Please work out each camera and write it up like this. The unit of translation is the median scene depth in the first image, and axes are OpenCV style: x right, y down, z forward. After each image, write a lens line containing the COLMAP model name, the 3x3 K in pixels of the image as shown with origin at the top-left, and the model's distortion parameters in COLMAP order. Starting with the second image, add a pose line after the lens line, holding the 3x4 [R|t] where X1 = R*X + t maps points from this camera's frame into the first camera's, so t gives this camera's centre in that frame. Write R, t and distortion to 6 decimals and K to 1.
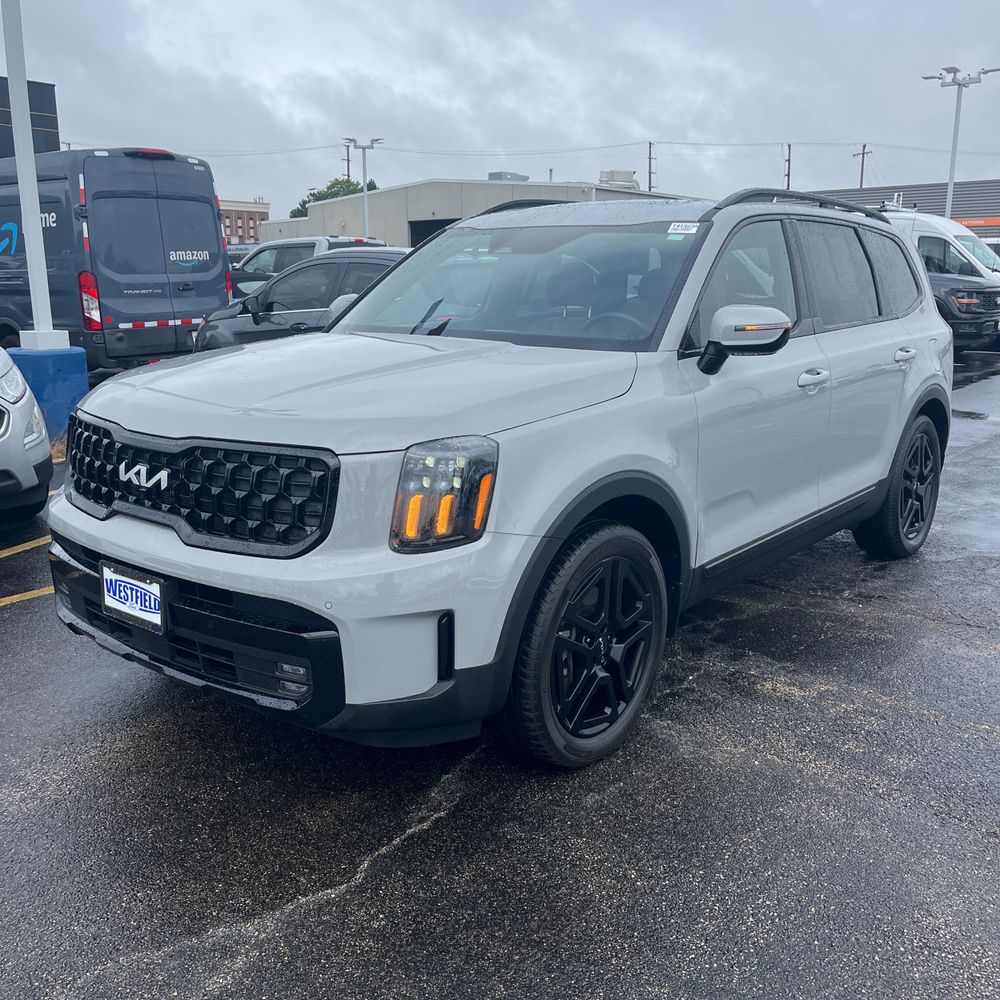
lens RADIAL K [[1012.6, 0, 507.2], [0, 1012.6, 509.1], [0, 0, 1]] dist [0.025033, 0.000000]
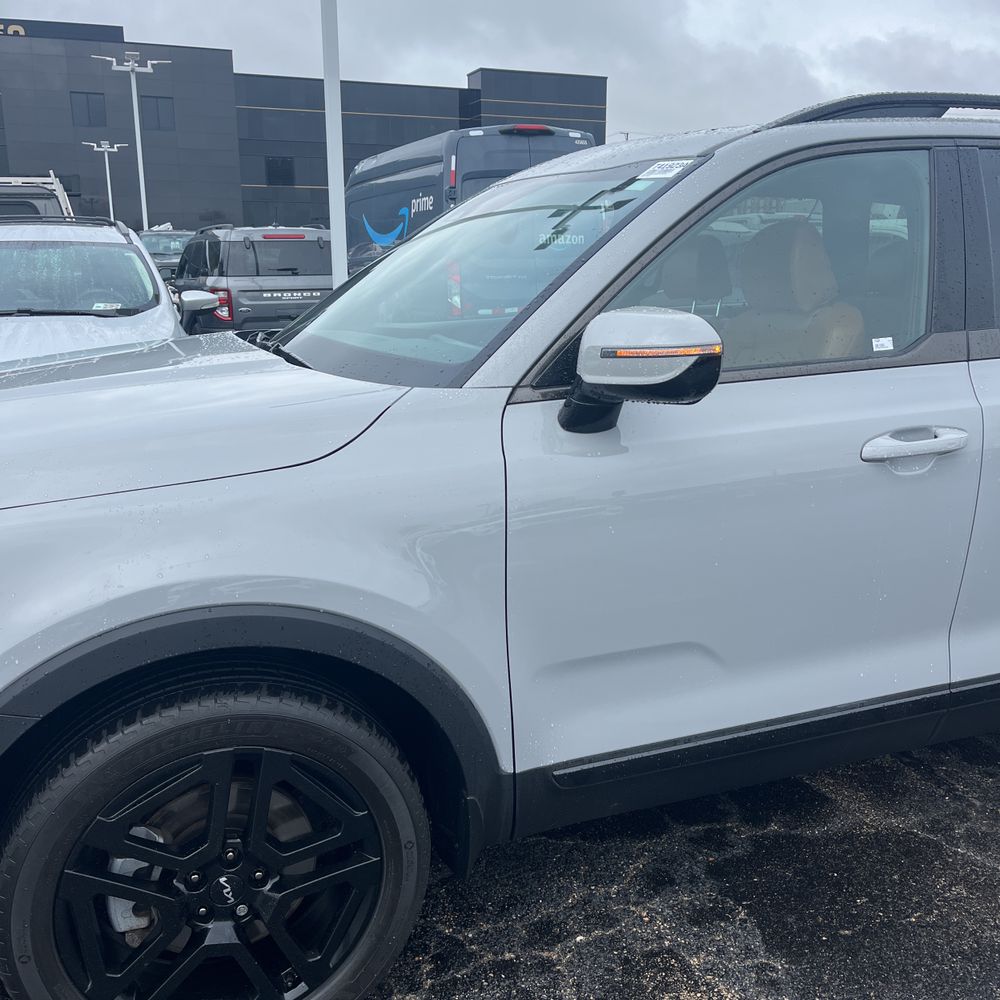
lens RADIAL K [[1012.6, 0, 489.4], [0, 1012.6, 508.3], [0, 0, 1]] dist [0.025033, 0.000000]
pose [[0.863619, 0.115029, -0.490847, 0.377738], [-0.106208, 0.993284, 0.045906, -0.098140], [0.492831, 0.012487, 0.870035, 0.435985]]
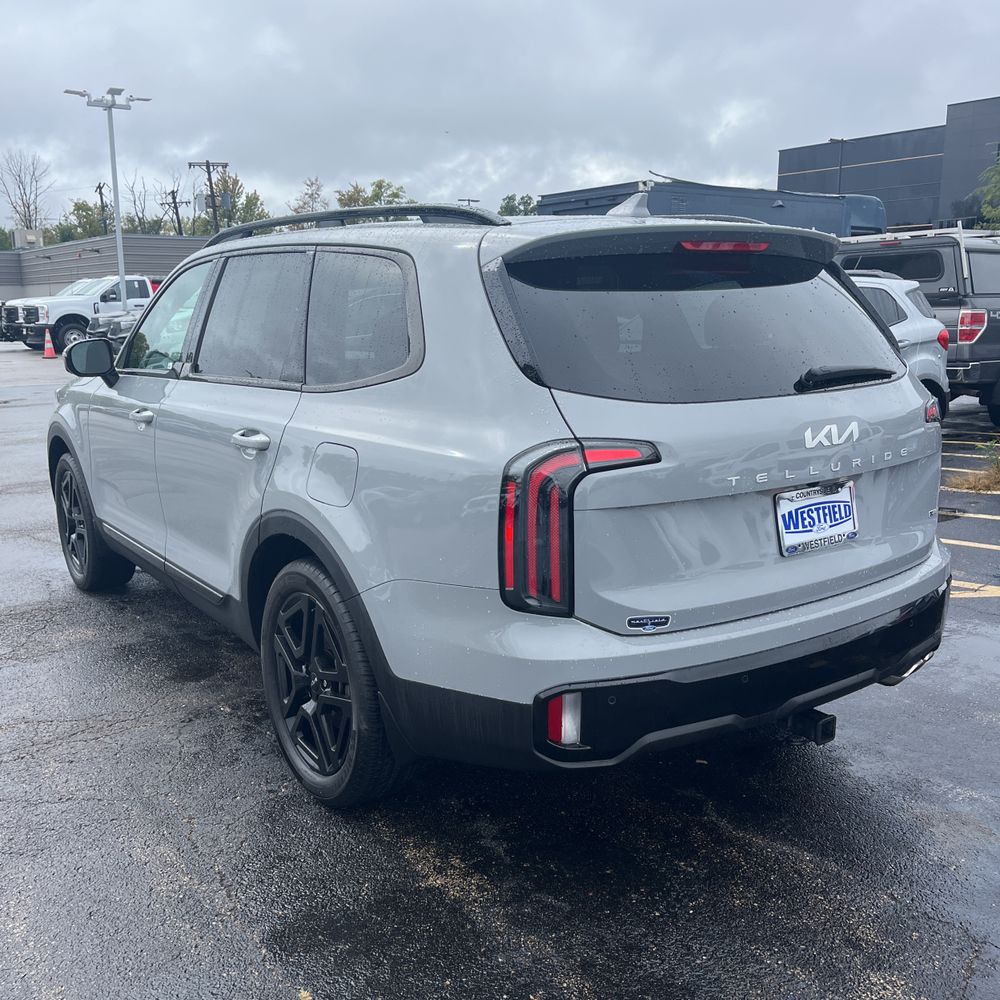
lens RADIAL K [[1012.6, 0, 499.4], [0, 1012.6, 516.3], [0, 0, 1]] dist [0.025033, 0.000000]
pose [[-0.277442, 0.203360, -0.938973, 1.207952], [-0.203896, 0.942615, 0.264394, -0.385950], [0.938857, 0.264807, -0.220057, 1.617747]]
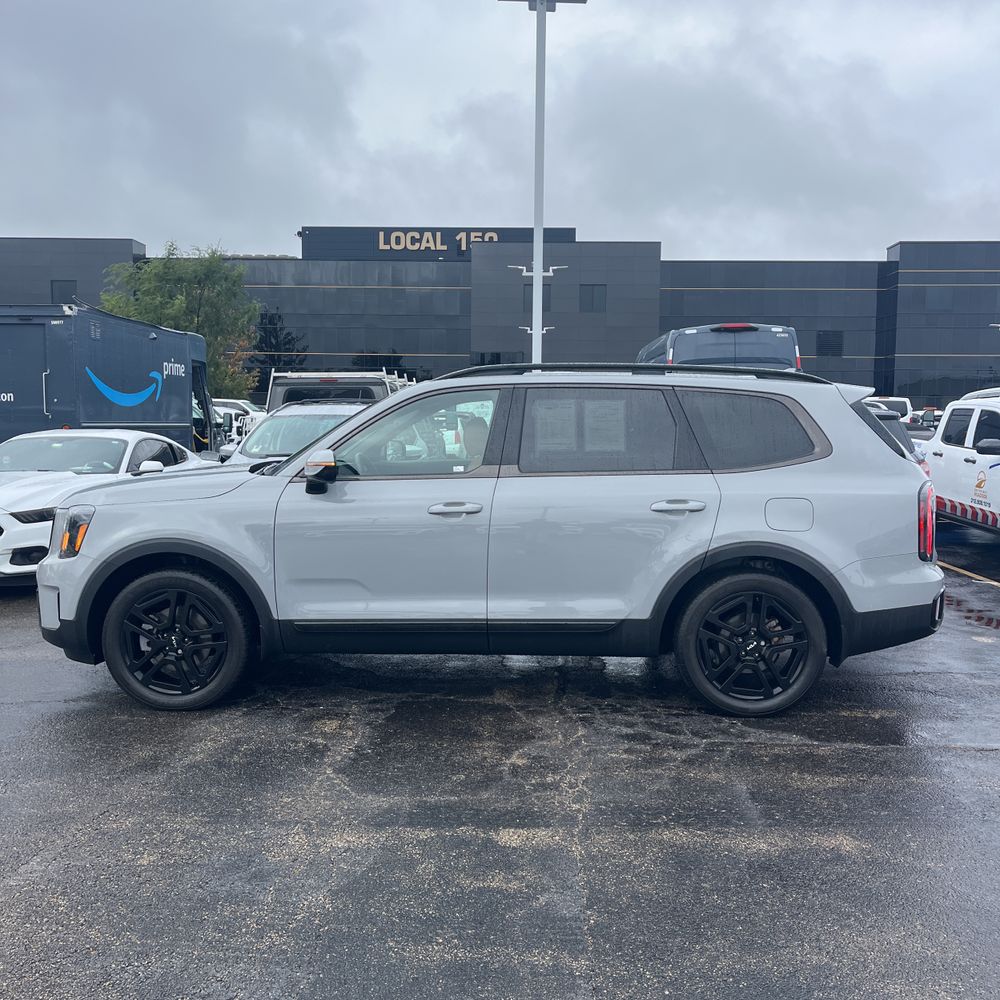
lens RADIAL K [[1012.6, 0, 509.8], [0, 1012.6, 494.9], [0, 0, 1]] dist [0.025033, 0.000000]
pose [[0.593364, 0.061201, -0.802604, 1.384452], [-0.183401, 0.981158, -0.060772, -0.082791], [0.783762, 0.183258, 0.593408, 0.297353]]
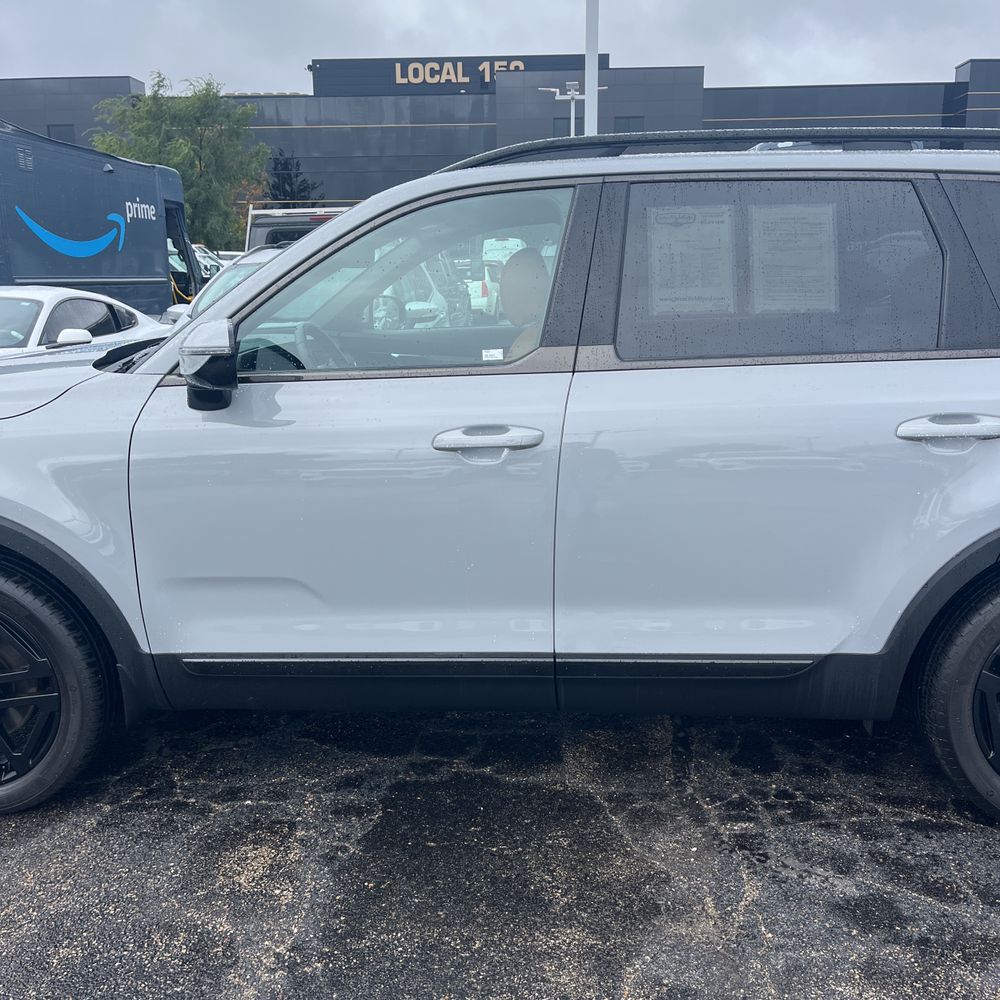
lens RADIAL K [[1012.6, 0, 510.4], [0, 1012.6, 501.8], [0, 0, 1]] dist [0.025033, 0.000000]
pose [[0.572157, 0.173905, -0.801494, 0.828296], [-0.170021, 0.981181, 0.091520, -0.152668], [0.802327, 0.083907, 0.590958, 0.653743]]
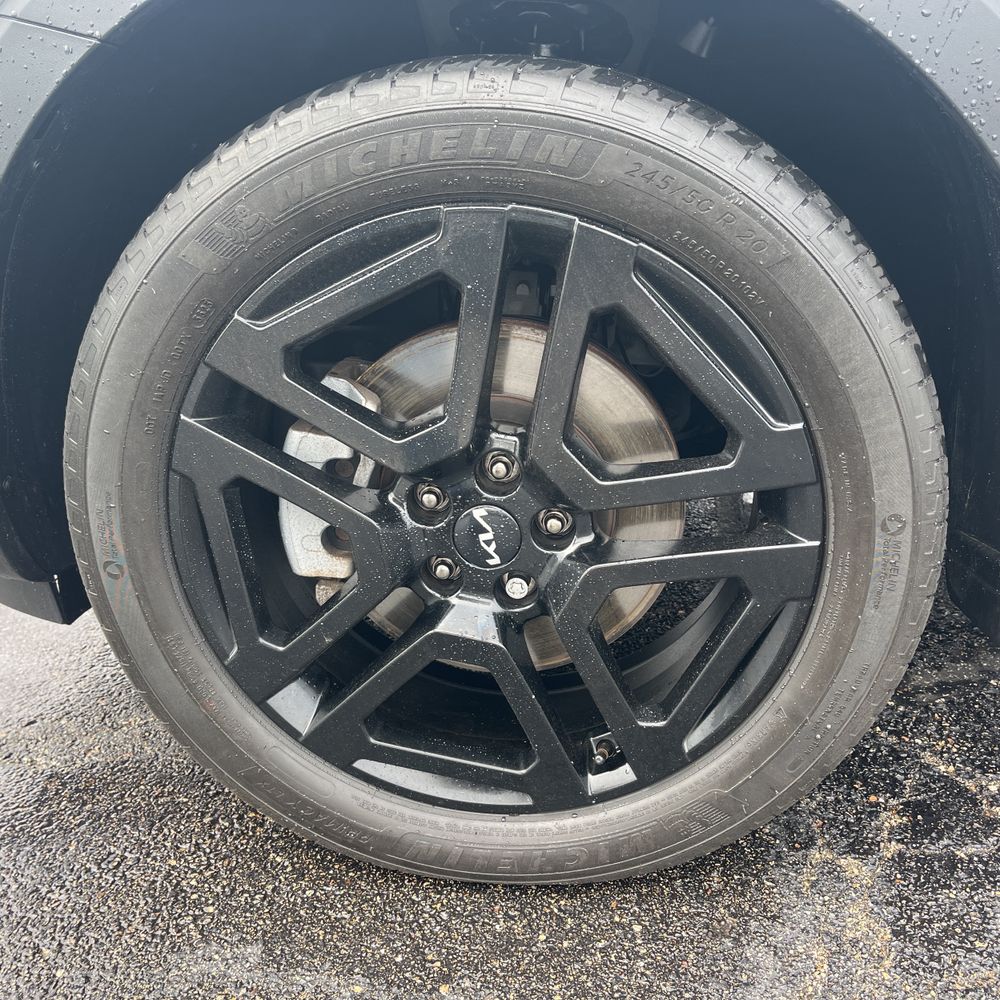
lens RADIAL K [[1012.6, 0, 503.3], [0, 1012.6, 499.1], [0, 0, 1]] dist [0.025033, 0.000000]
pose [[0.535466, 0.278592, -0.797284, 0.248213], [-0.162191, 0.960377, 0.226651, 0.046371], [0.828836, 0.007948, 0.559435, 0.655756]]
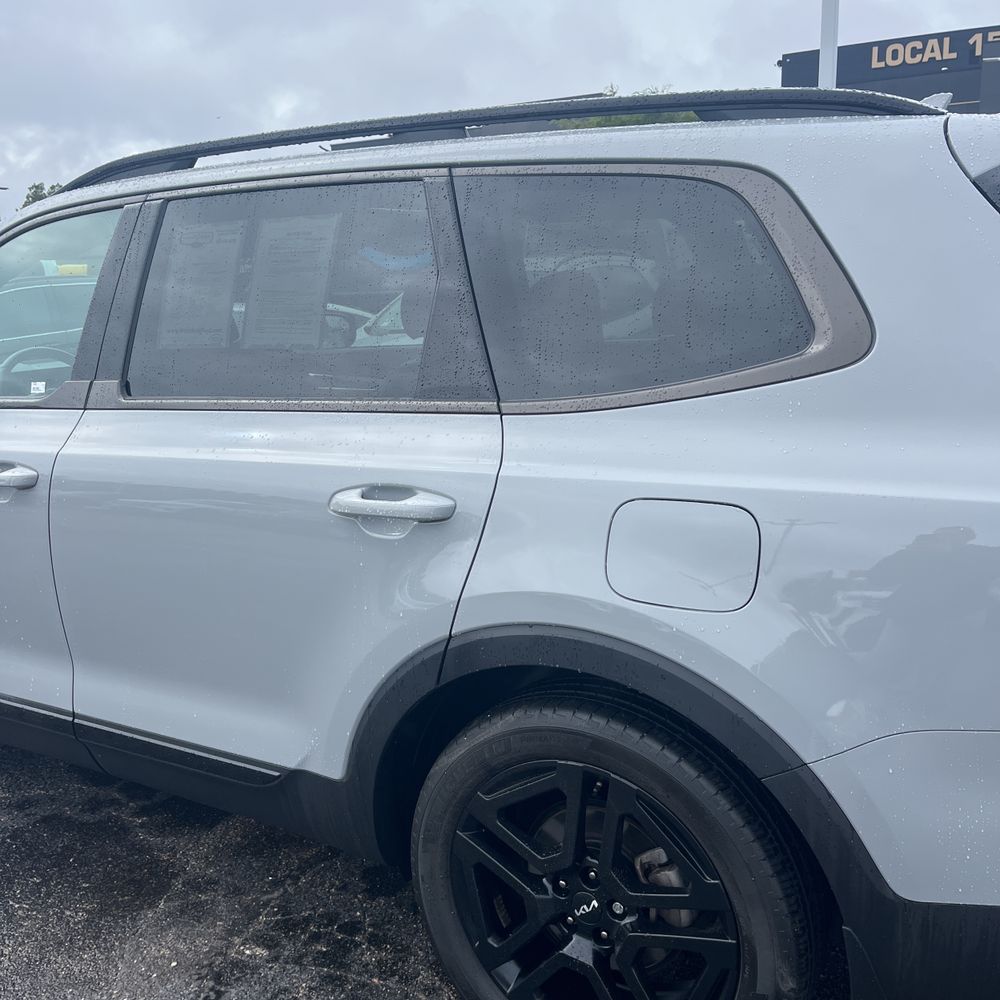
lens RADIAL K [[1012.6, 0, 501.8], [0, 1012.6, 495.7], [0, 0, 1]] dist [0.025033, 0.000000]
pose [[0.147253, 0.197267, -0.969228, 0.939121], [-0.186331, 0.967897, 0.168688, -0.278307], [0.971389, 0.155758, 0.179283, 1.197518]]
